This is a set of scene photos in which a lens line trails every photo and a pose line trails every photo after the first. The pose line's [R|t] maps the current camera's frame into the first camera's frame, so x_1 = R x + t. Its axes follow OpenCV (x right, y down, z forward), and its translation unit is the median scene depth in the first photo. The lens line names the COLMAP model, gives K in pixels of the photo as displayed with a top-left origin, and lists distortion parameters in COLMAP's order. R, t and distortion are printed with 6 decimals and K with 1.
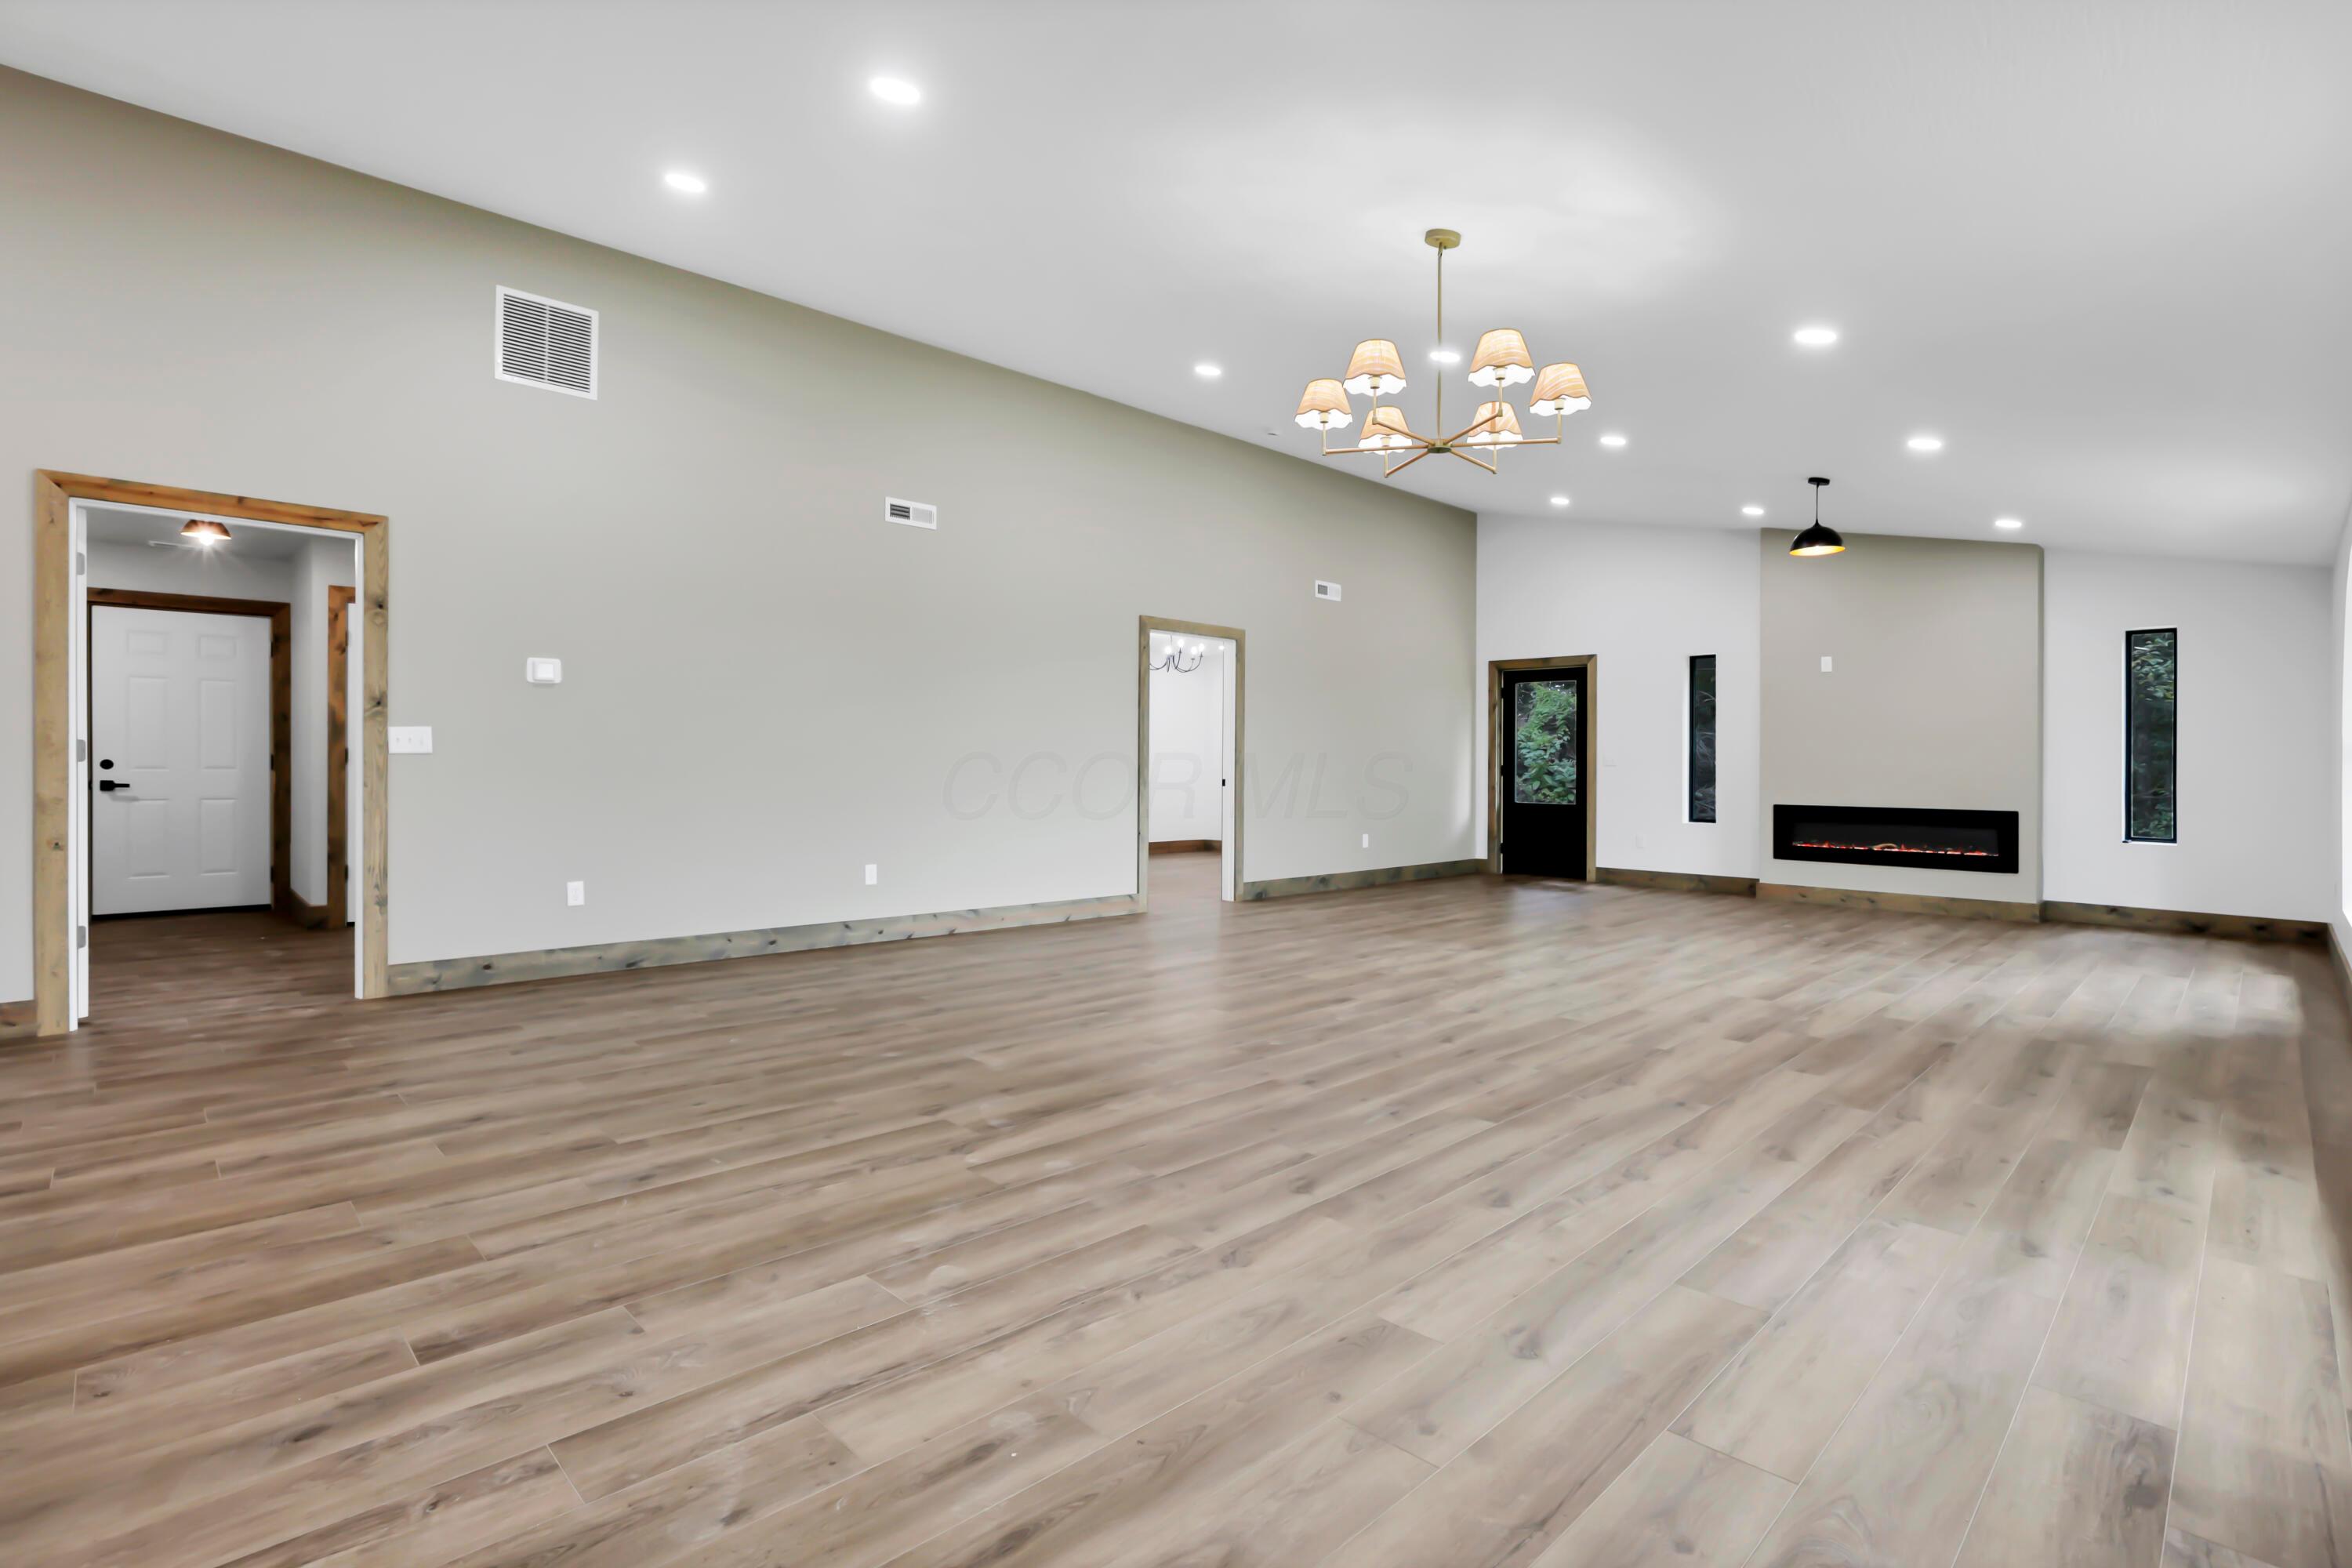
lens RADIAL K [[1111.2, 0, 1159.0], [0, 1111.2, 760.5], [0, 0, 1]] dist [-0.043480, 0.012360]
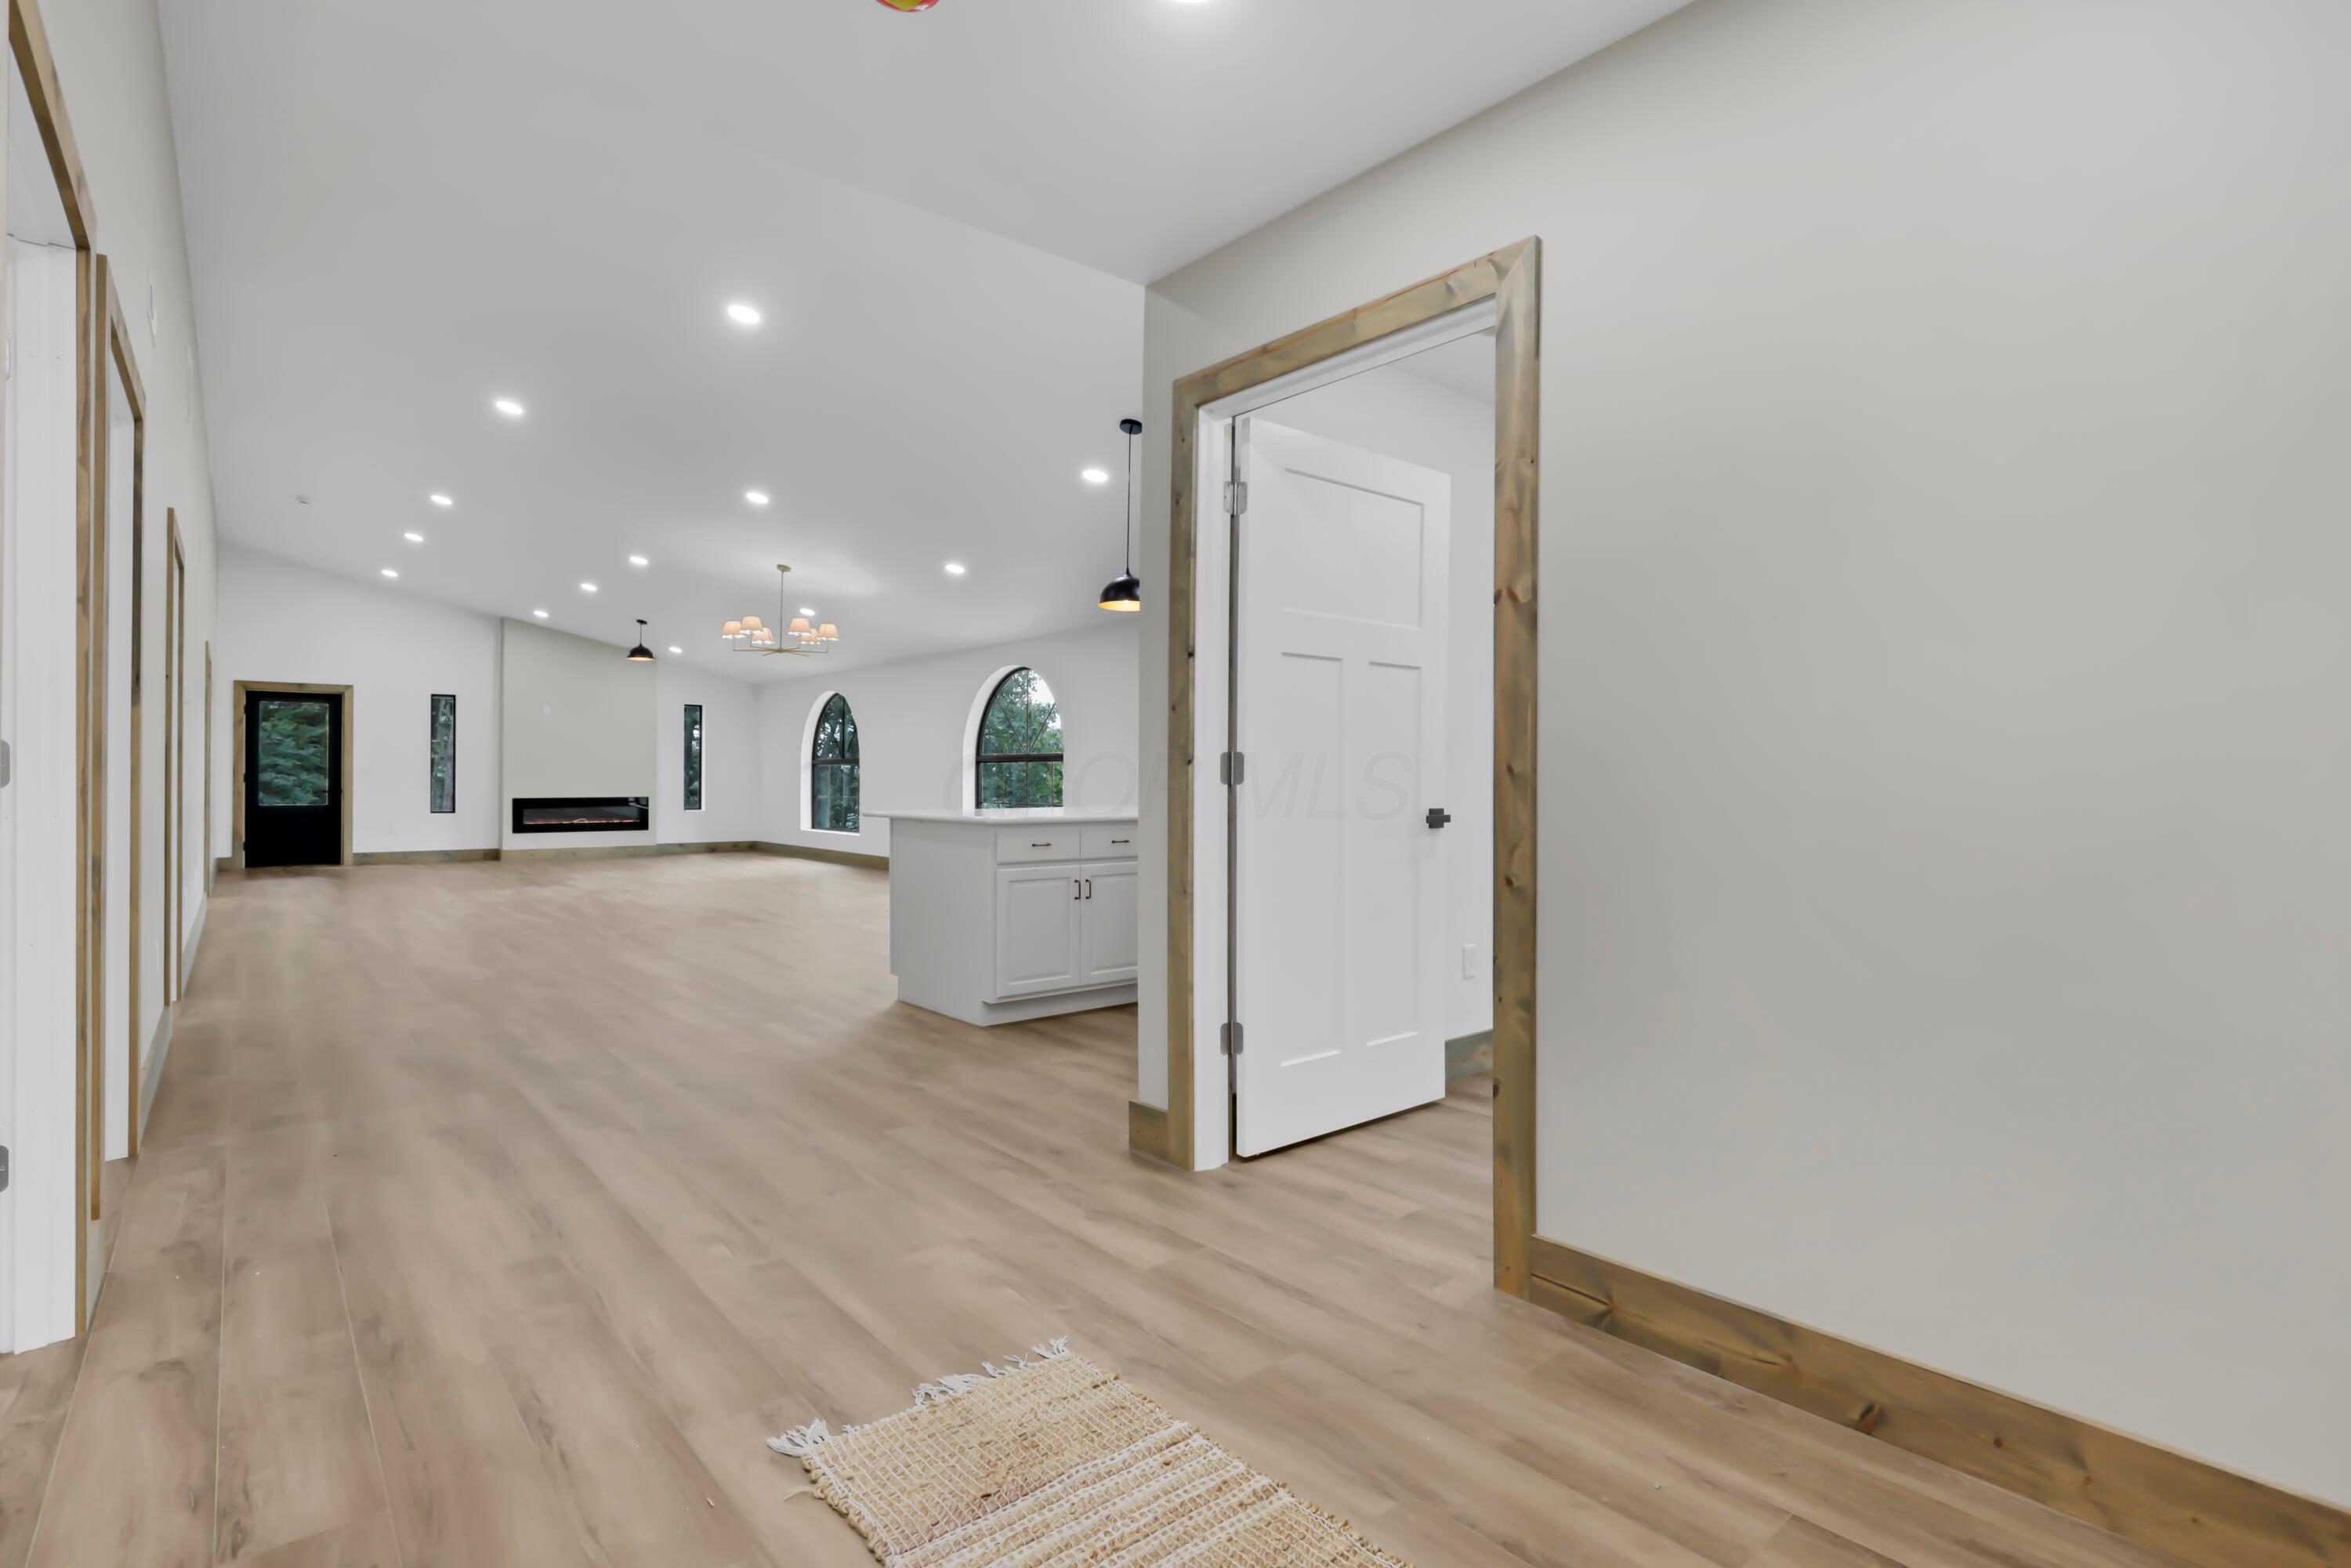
lens RADIAL K [[1110.7, 0, 1174.6], [0, 1110.7, 771.7], [0, 0, 1]] dist [-0.043480, 0.012360]
pose [[0.052414, -0.006563, 0.998604, -1.346145], [-0.006603, 0.999954, 0.006919, -0.020237], [-0.998604, -0.006957, 0.052368, -0.016578]]
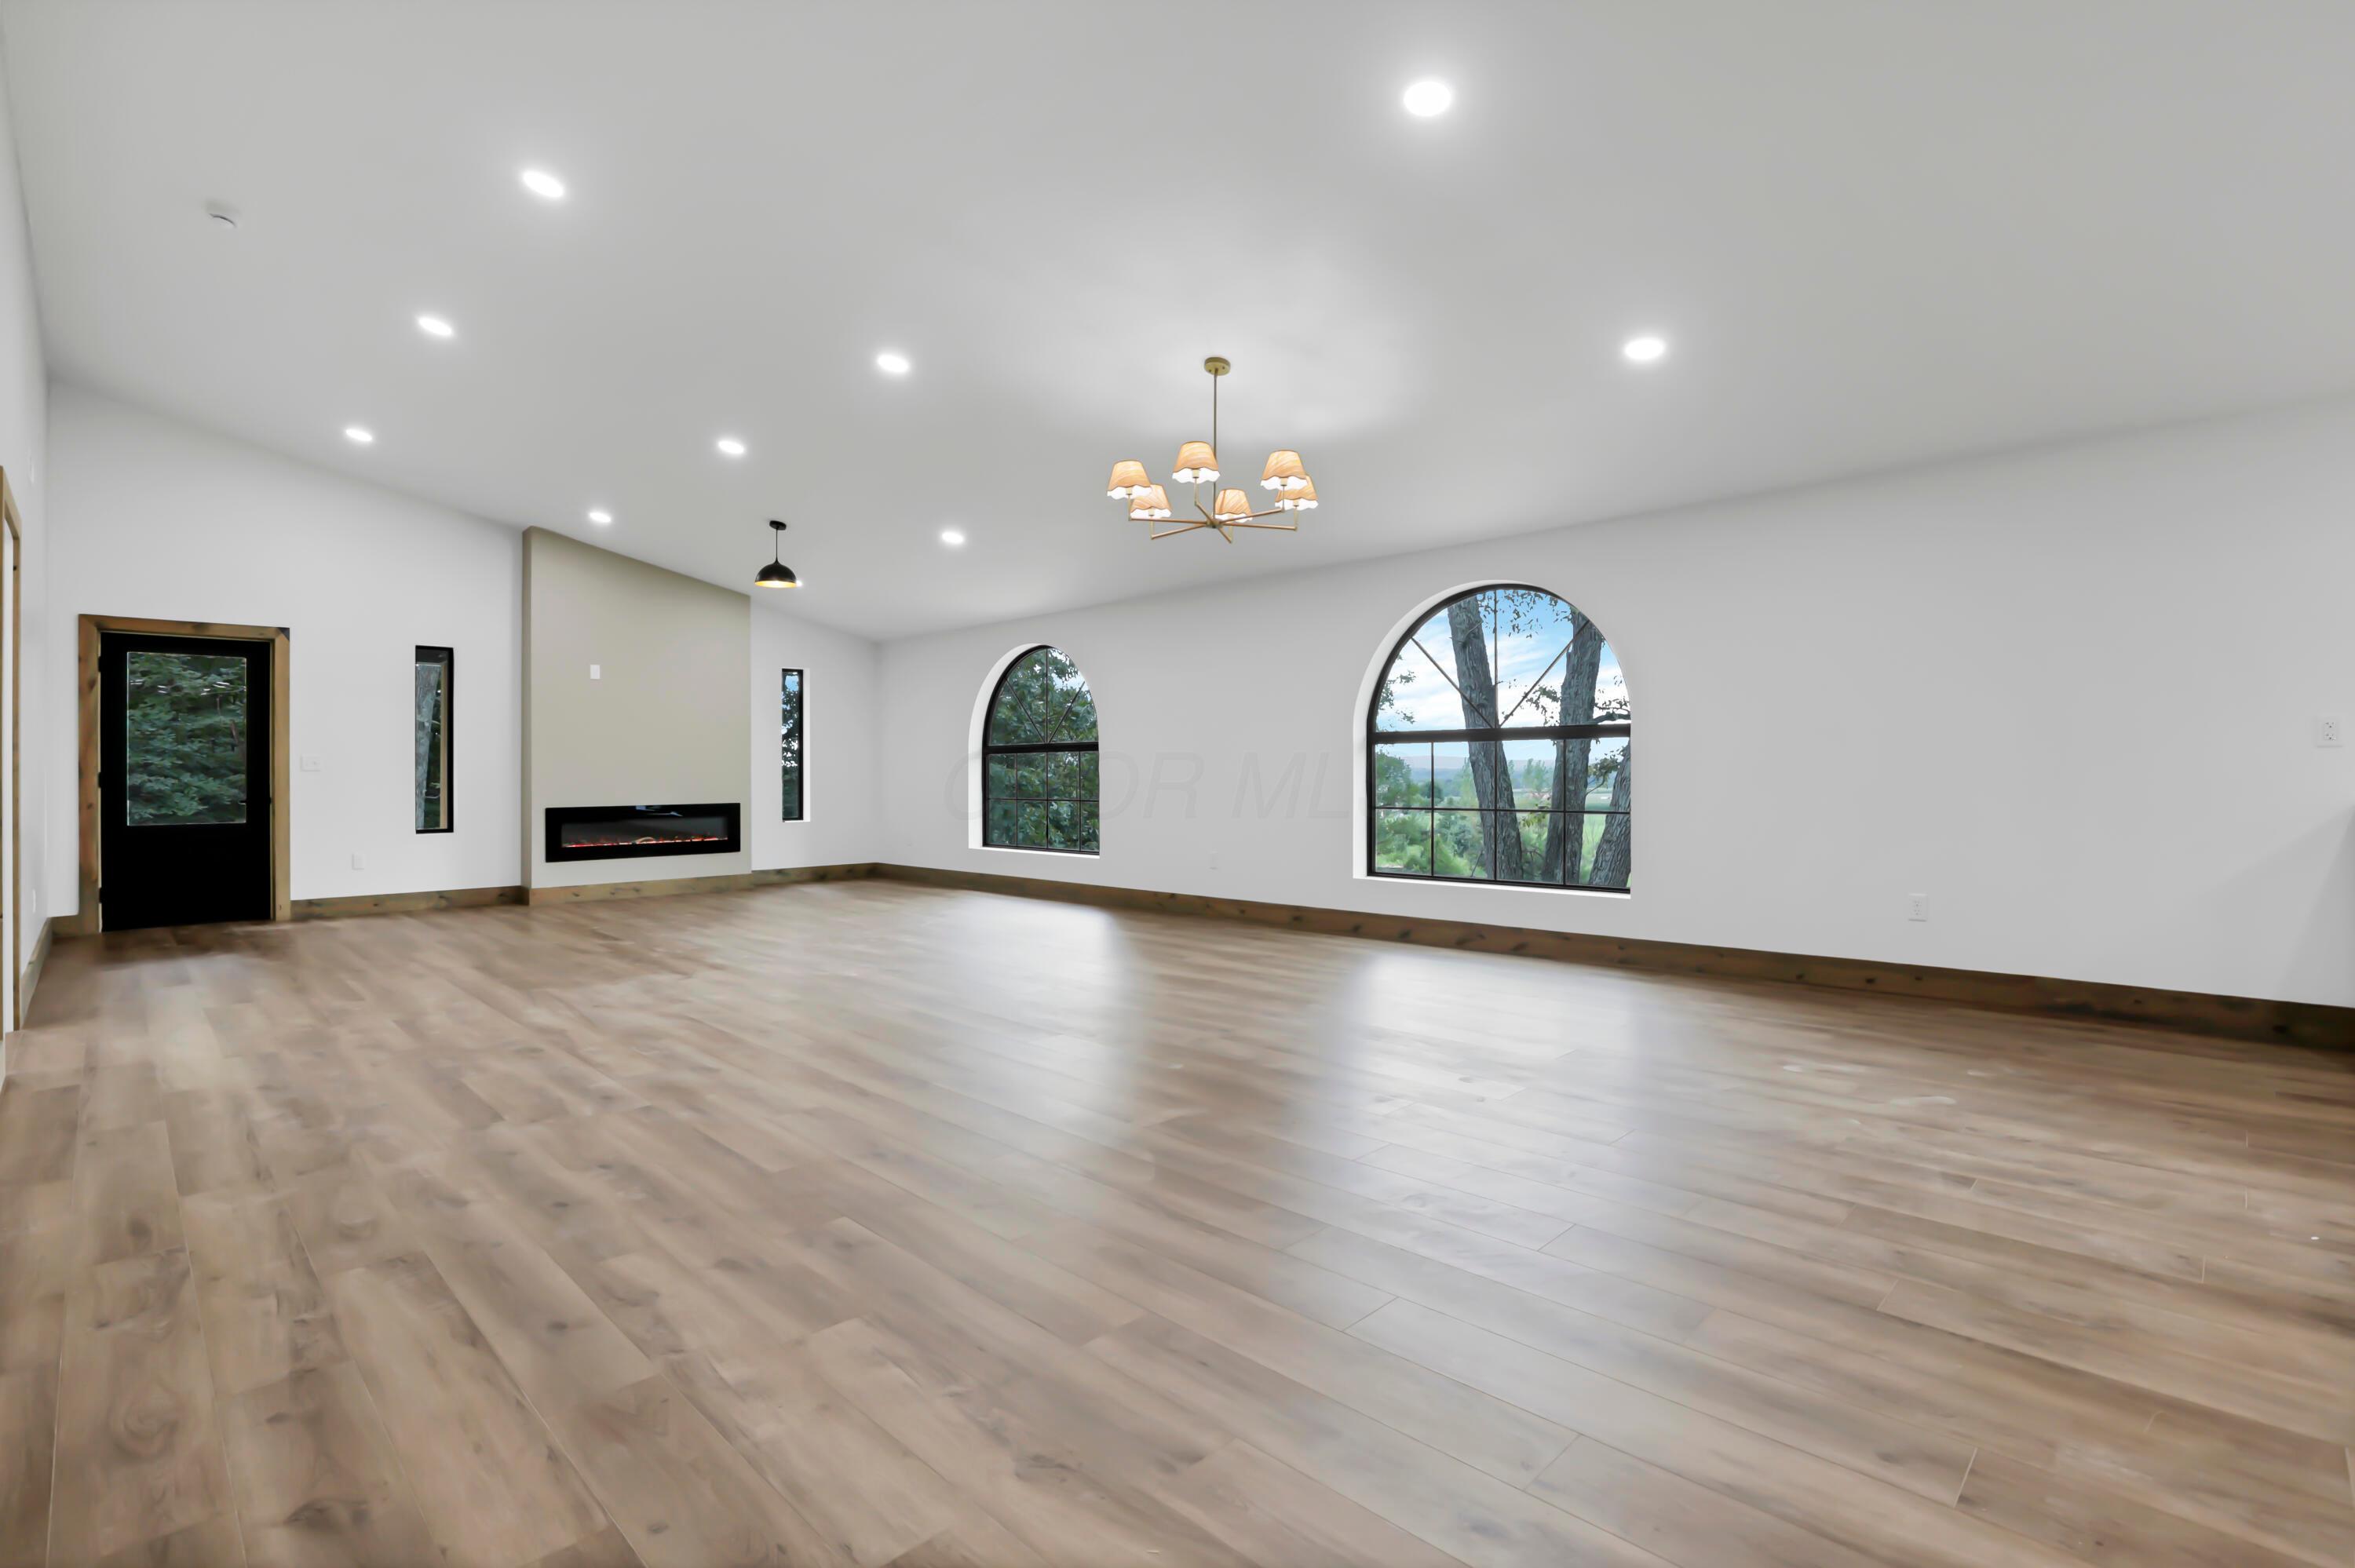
lens RADIAL K [[1112.4, 0, 1185.7], [0, 1112.4, 766.7], [0, 0, 1]] dist [-0.043480, 0.012360]
pose [[-0.023490, -0.006815, 0.999701, -0.647926], [0.001614, 0.999975, 0.006855, -0.004489], [-0.999723, 0.001775, -0.023479, 0.642138]]
